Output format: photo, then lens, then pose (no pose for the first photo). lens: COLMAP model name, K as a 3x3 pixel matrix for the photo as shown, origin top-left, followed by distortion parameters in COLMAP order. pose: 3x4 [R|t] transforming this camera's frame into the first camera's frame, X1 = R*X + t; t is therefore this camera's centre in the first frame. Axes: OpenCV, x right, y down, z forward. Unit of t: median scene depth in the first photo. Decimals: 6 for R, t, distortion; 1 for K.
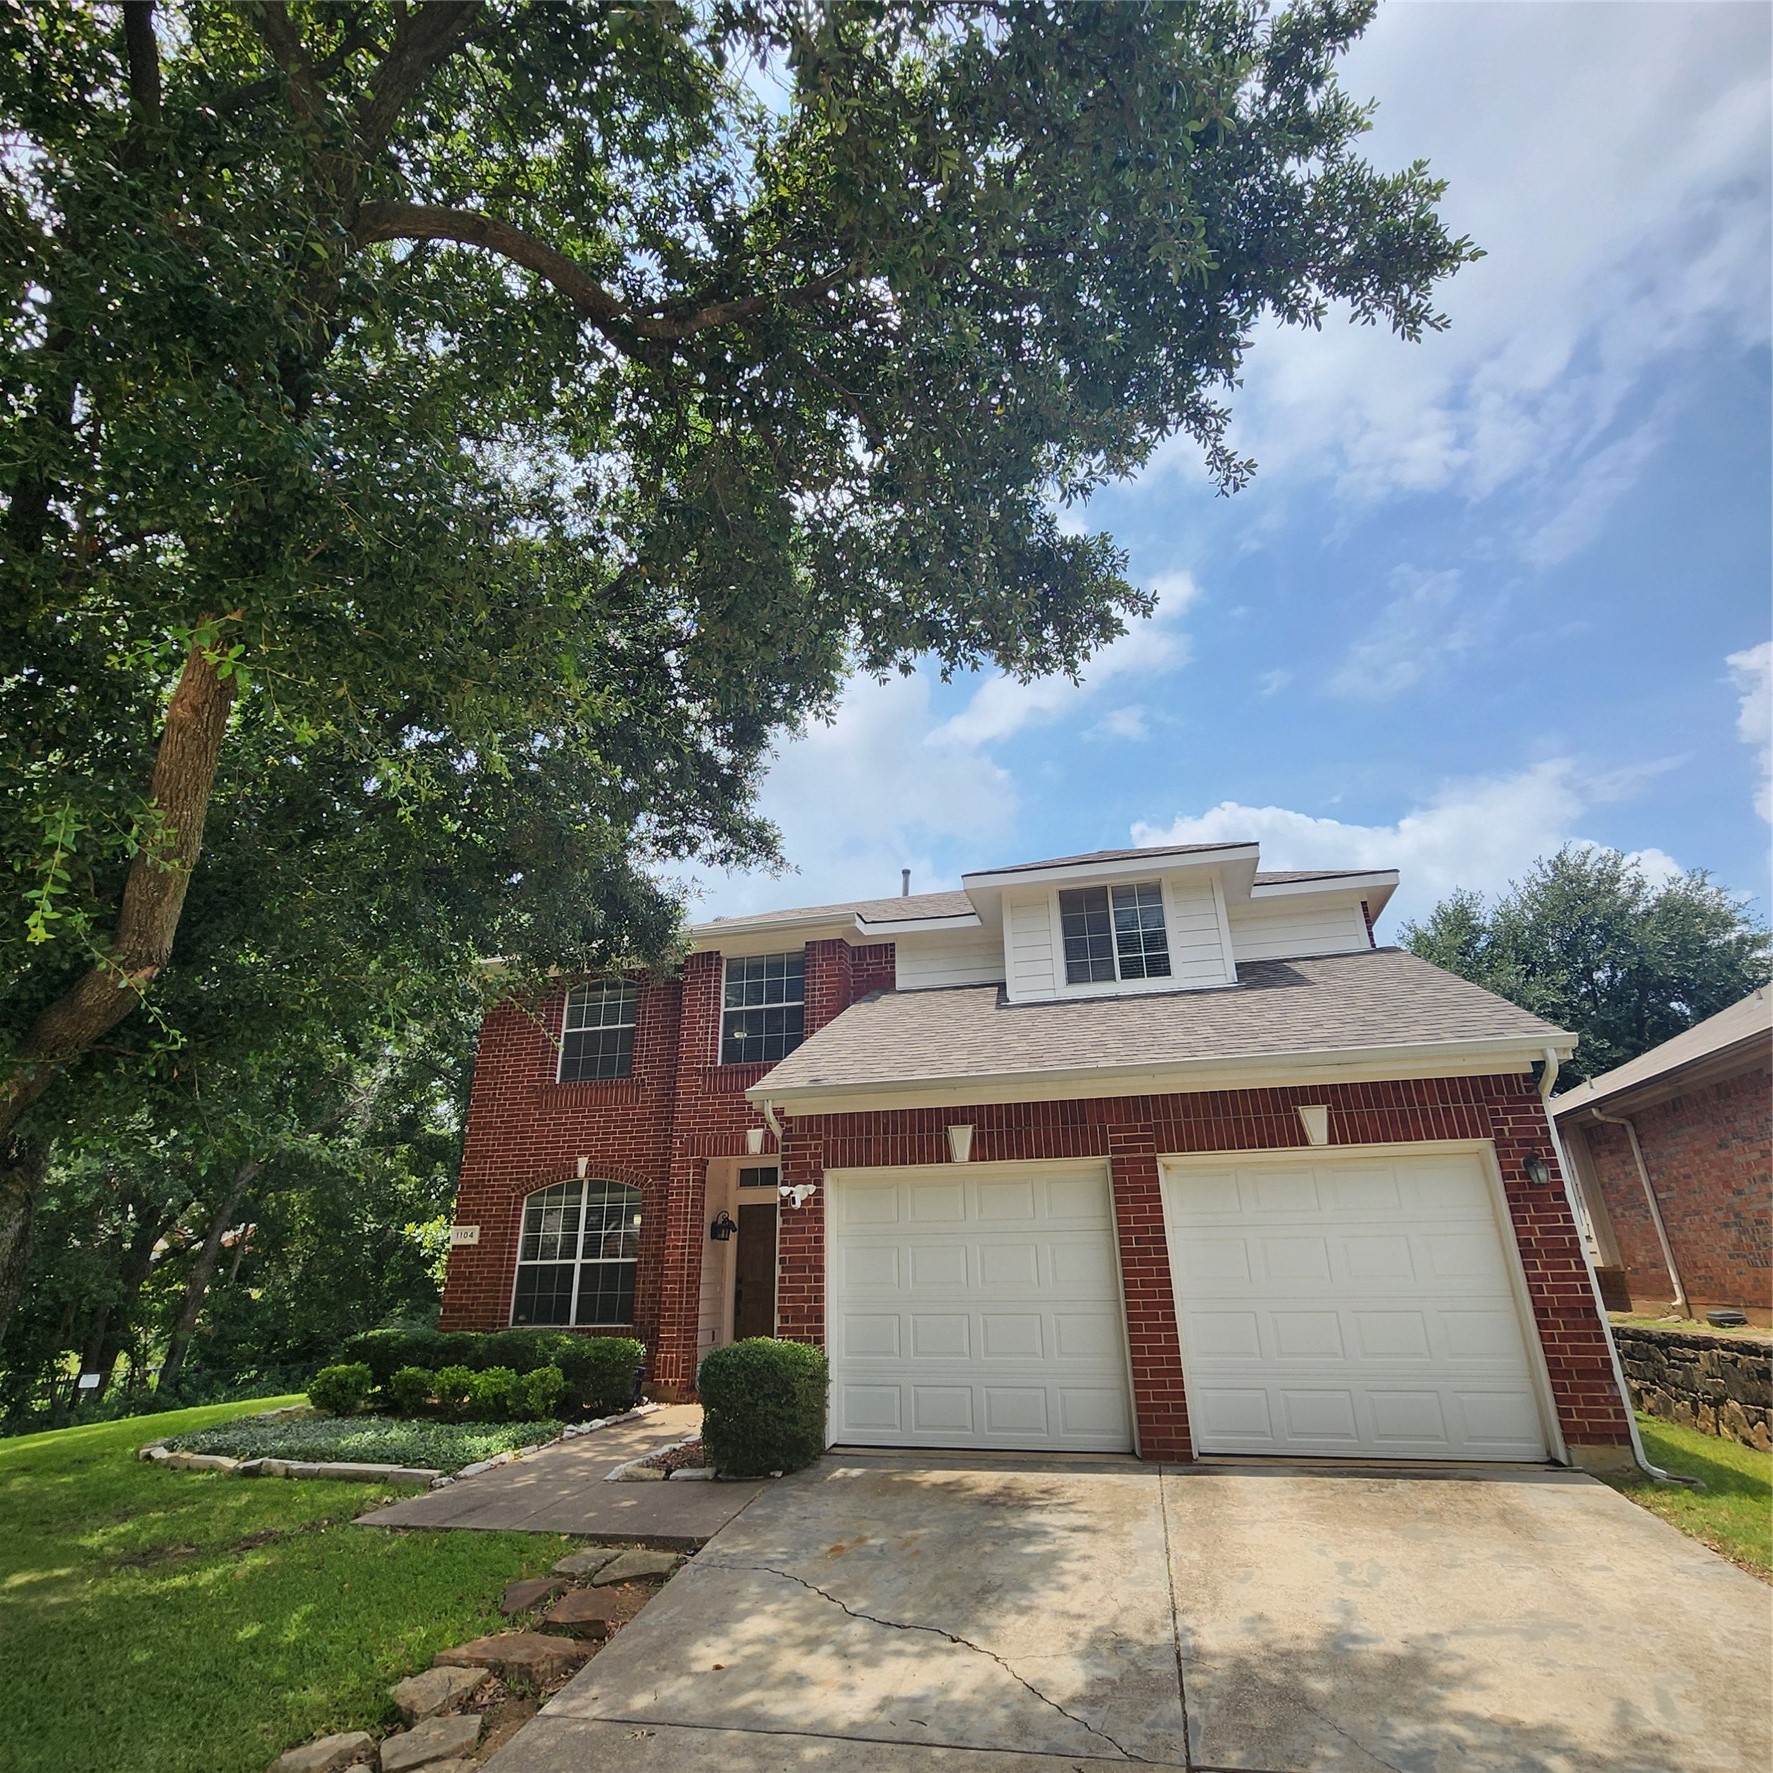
lens RADIAL K [[975.6, 0, 887.4], [0, 975.6, 874.3], [0, 0, 1]] dist [-0.002107, 0.000087]
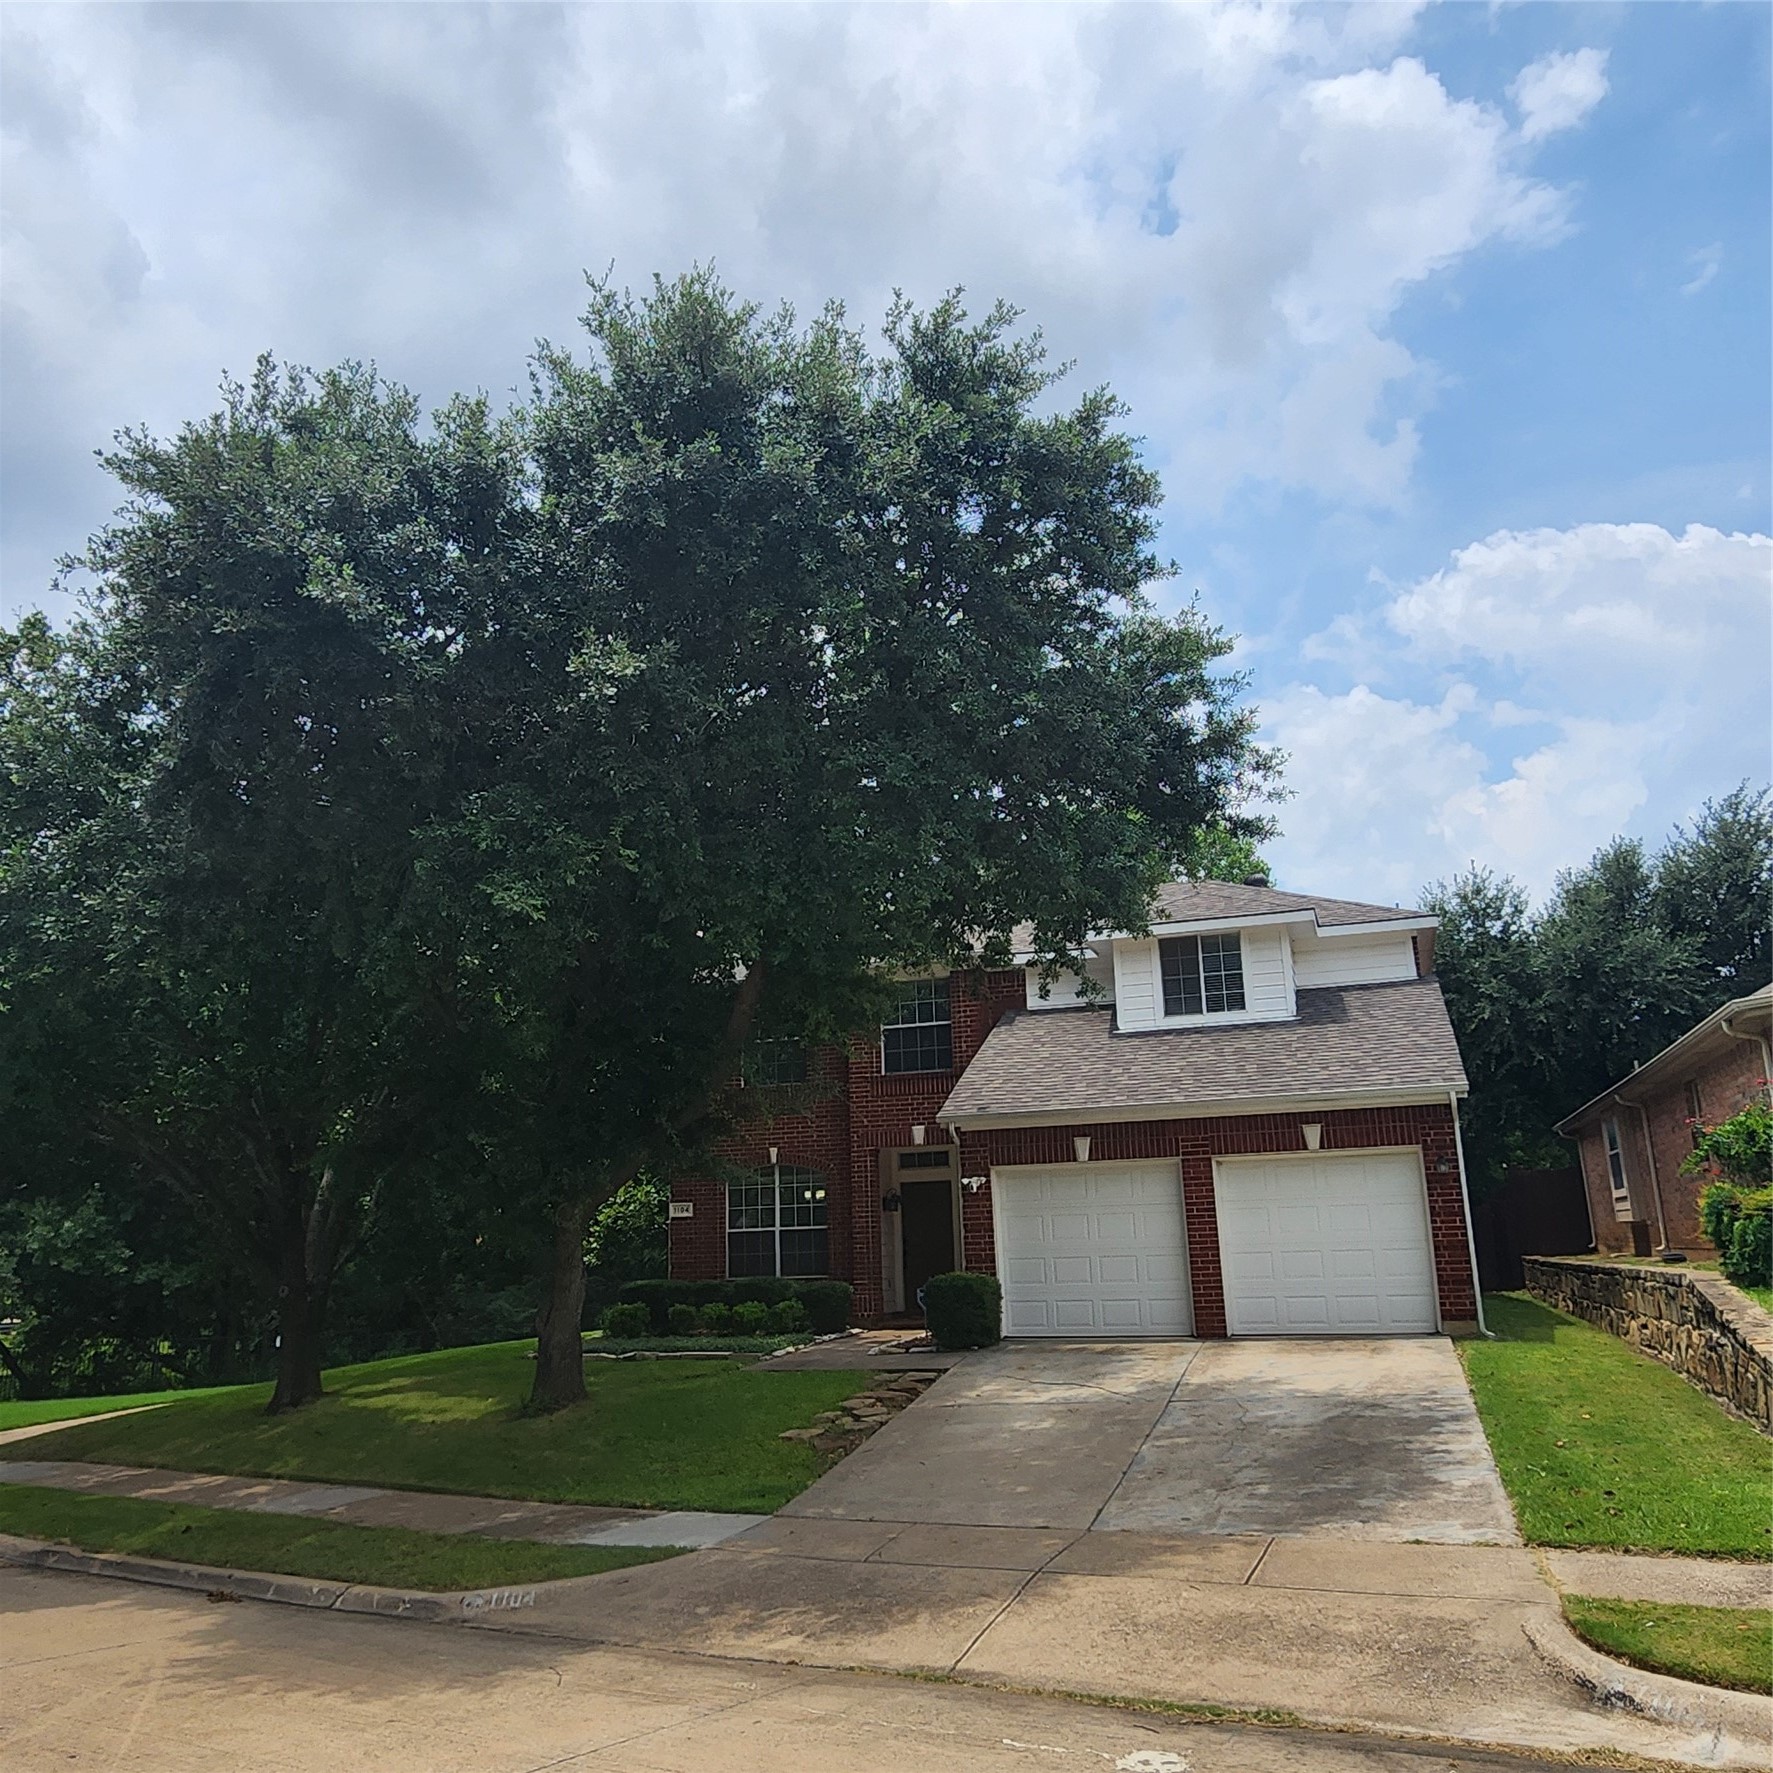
lens RADIAL K [[1443.9, 0, 886.5], [0, 1443.9, 886.5], [0, 0, 1]] dist [0.000032, 0.001340]
pose [[0.997622, -0.029692, -0.062194, -0.063828], [0.038508, 0.988574, 0.145733, -0.387343], [0.057156, -0.147782, 0.987367, -0.971295]]
